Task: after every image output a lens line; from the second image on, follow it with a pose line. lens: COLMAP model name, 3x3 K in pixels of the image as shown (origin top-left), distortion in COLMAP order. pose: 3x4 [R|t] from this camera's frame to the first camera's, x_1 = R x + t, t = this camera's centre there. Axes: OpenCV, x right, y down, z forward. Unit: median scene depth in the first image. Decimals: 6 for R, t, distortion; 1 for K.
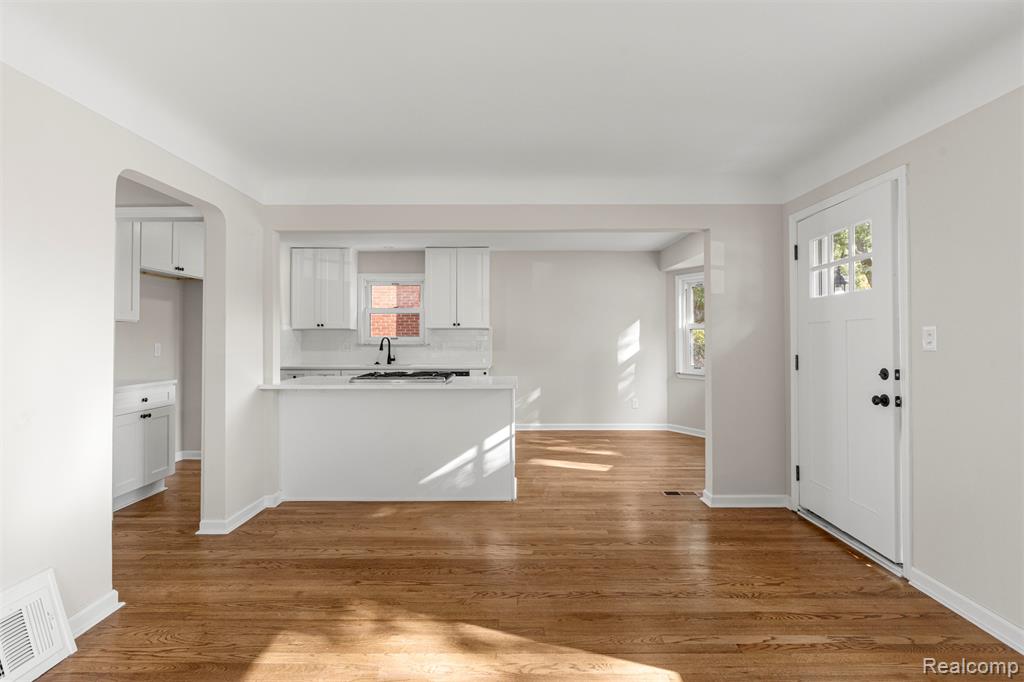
lens RADIAL K [[483.1, 0, 513.3], [0, 483.1, 333.2], [0, 0, 1]] dist [0.001406, -0.002431]
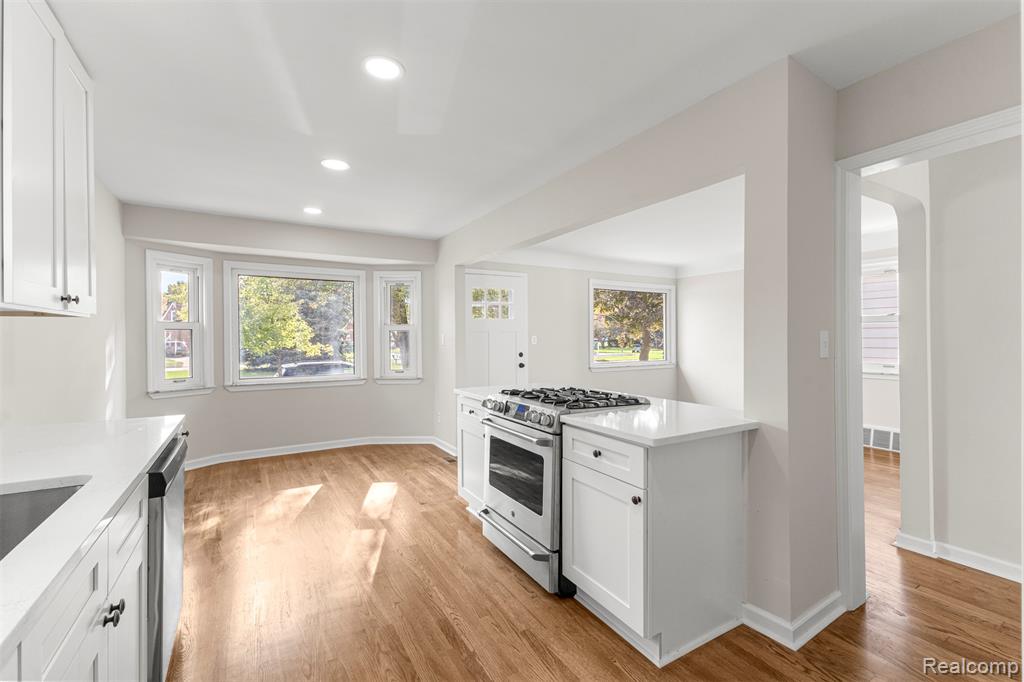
lens RADIAL K [[436.8, 0, 517.7], [0, 436.8, 337.9], [0, 0, 1]] dist [0.008615, -0.003064]
pose [[-0.512383, 0.002931, 0.858752, -0.851651], [-0.005061, 0.999967, -0.006432, 0.009399], [-0.858742, -0.007642, -0.512351, 1.614993]]
